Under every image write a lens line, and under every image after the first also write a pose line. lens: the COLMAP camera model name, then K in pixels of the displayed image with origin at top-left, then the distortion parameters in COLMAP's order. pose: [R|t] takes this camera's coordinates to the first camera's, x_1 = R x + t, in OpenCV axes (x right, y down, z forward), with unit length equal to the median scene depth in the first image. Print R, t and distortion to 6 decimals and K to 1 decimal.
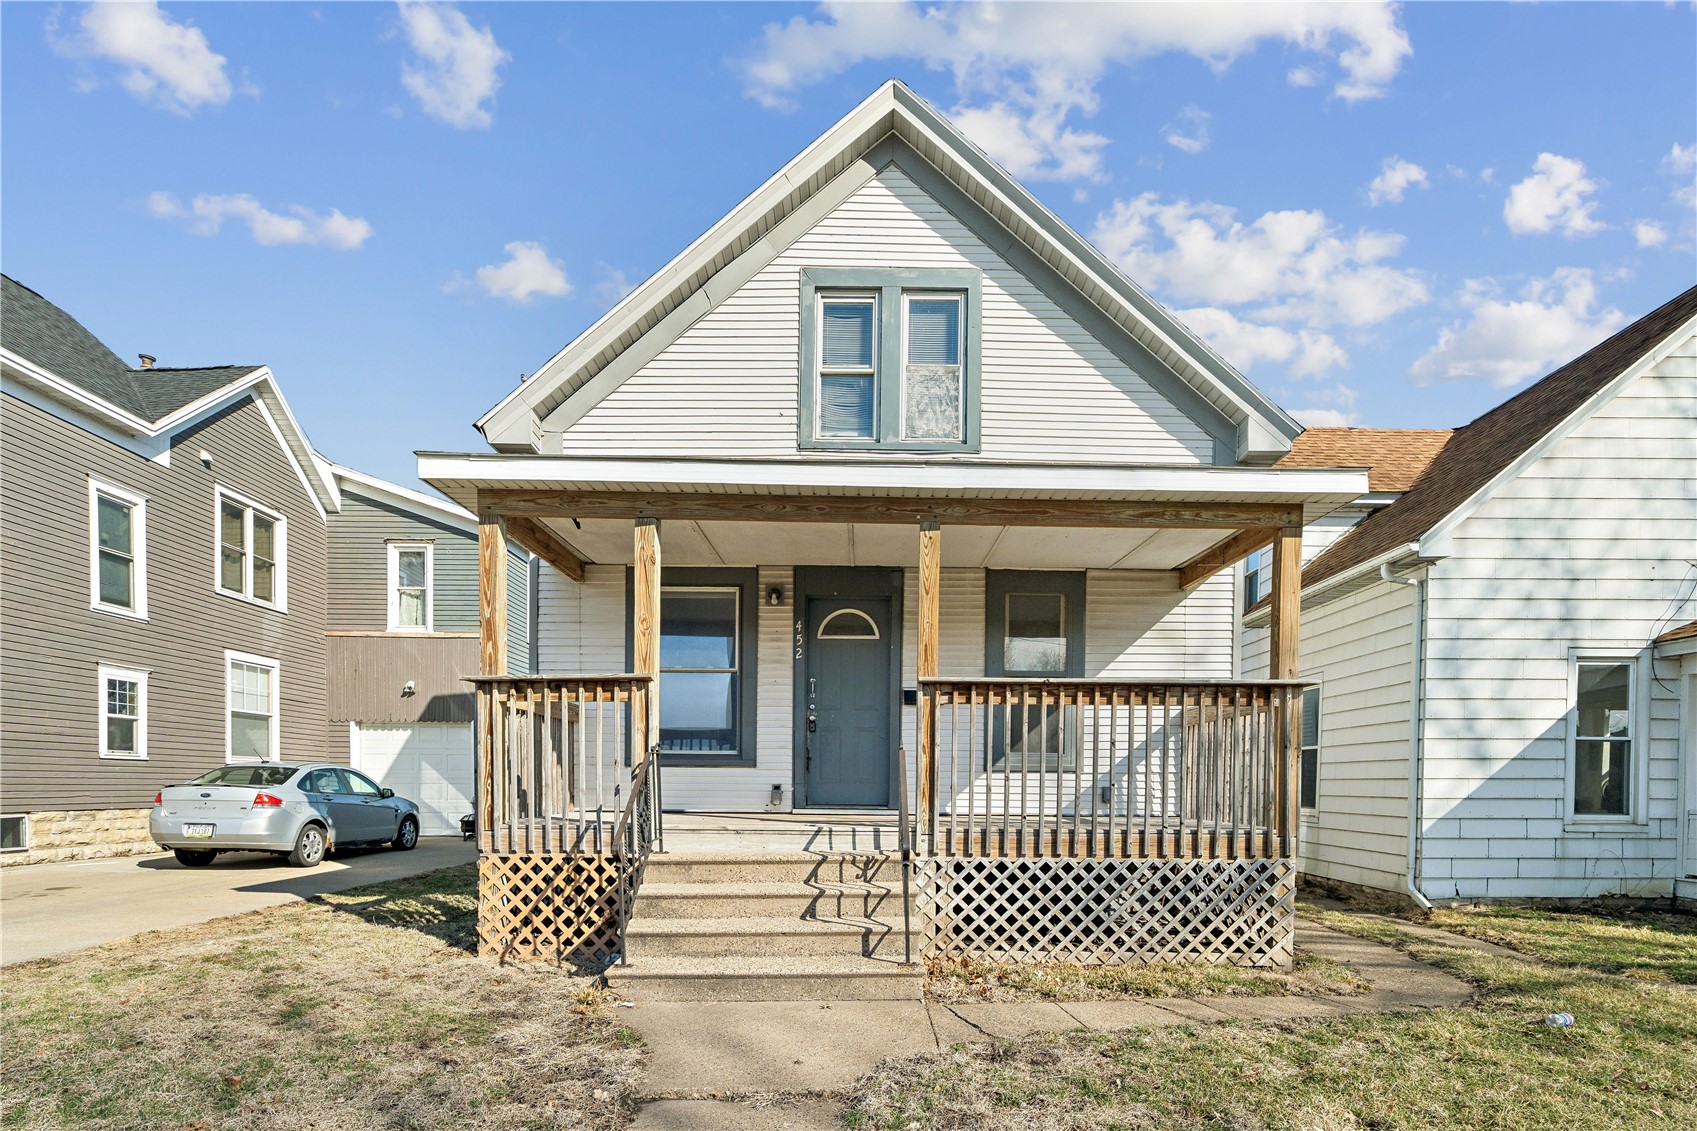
lens RADIAL K [[810.8, 0, 853.1], [0, 810.8, 657.4], [0, 0, 1]] dist [-0.003183, -0.000012]
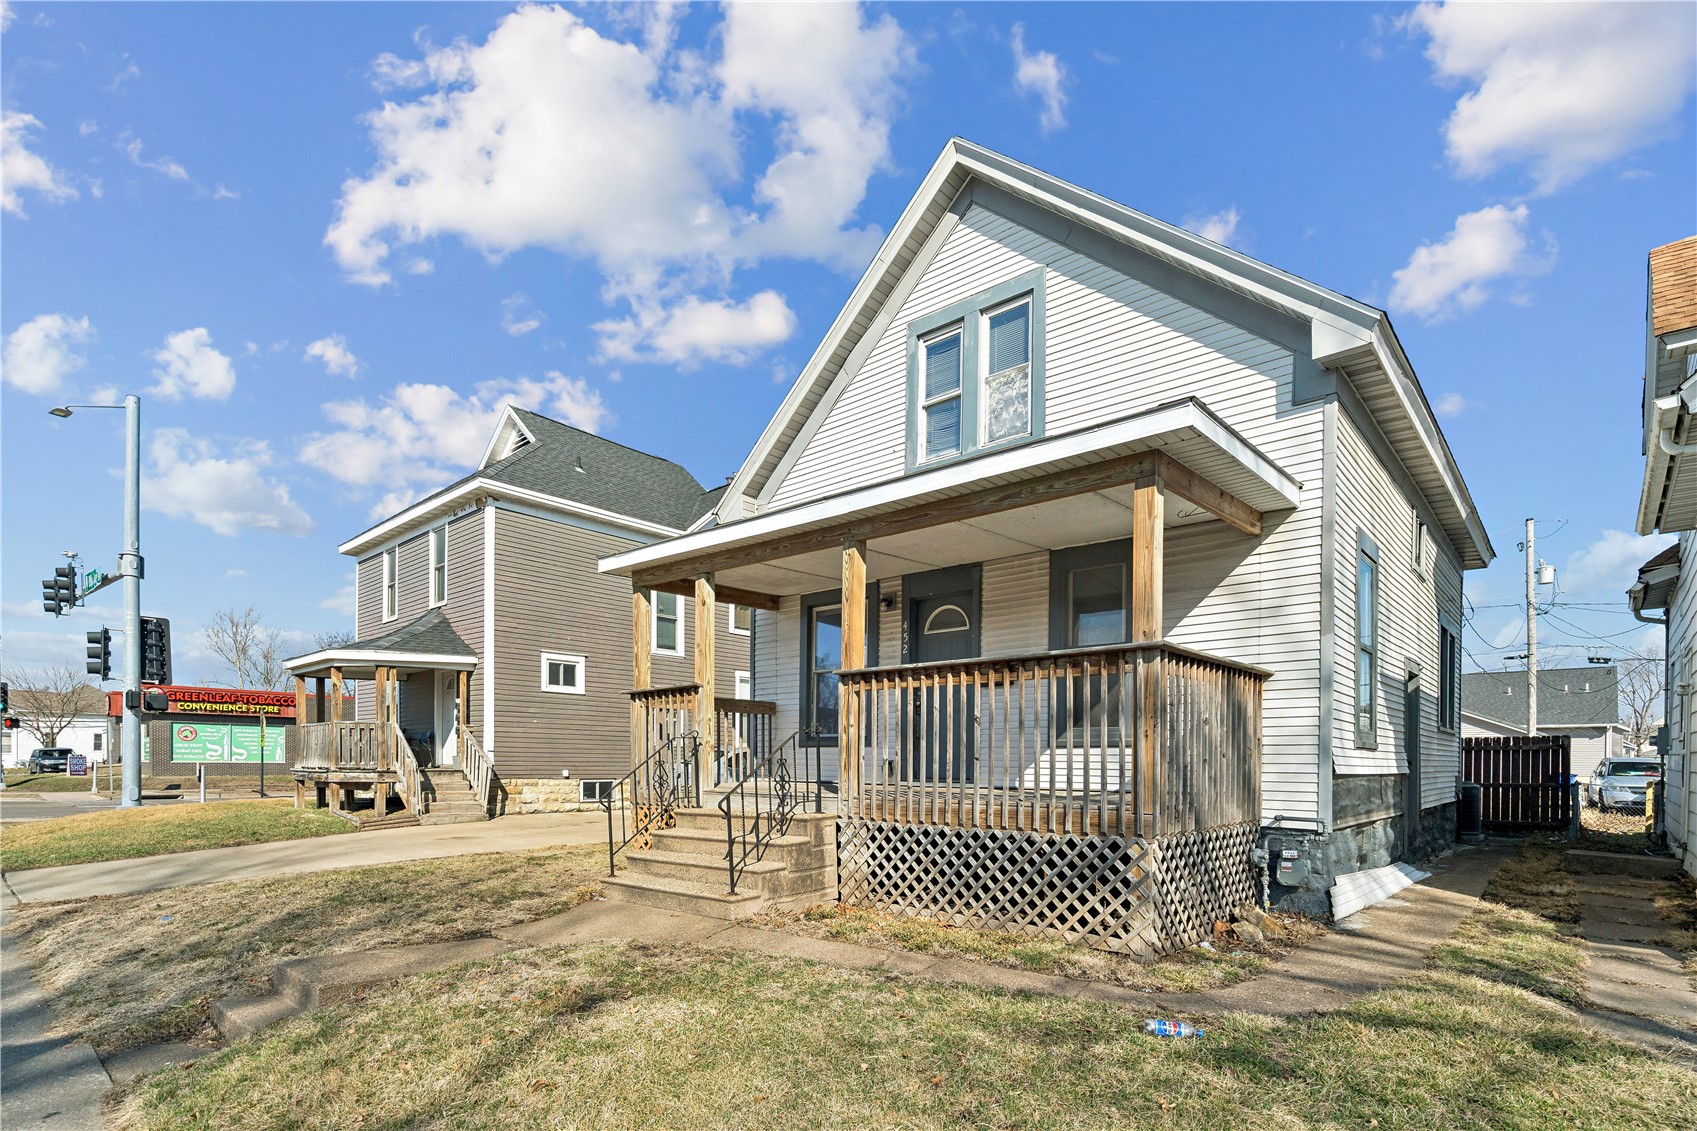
lens RADIAL K [[780.5, 0, 850.8], [0, 780.5, 597.5], [0, 0, 1]] dist [0.001735, 0.000579]
pose [[0.769319, -0.134512, -0.624544, 0.591331], [0.098099, 0.990862, -0.092569, 0.018491], [0.631289, 0.009948, 0.775484, 0.065827]]
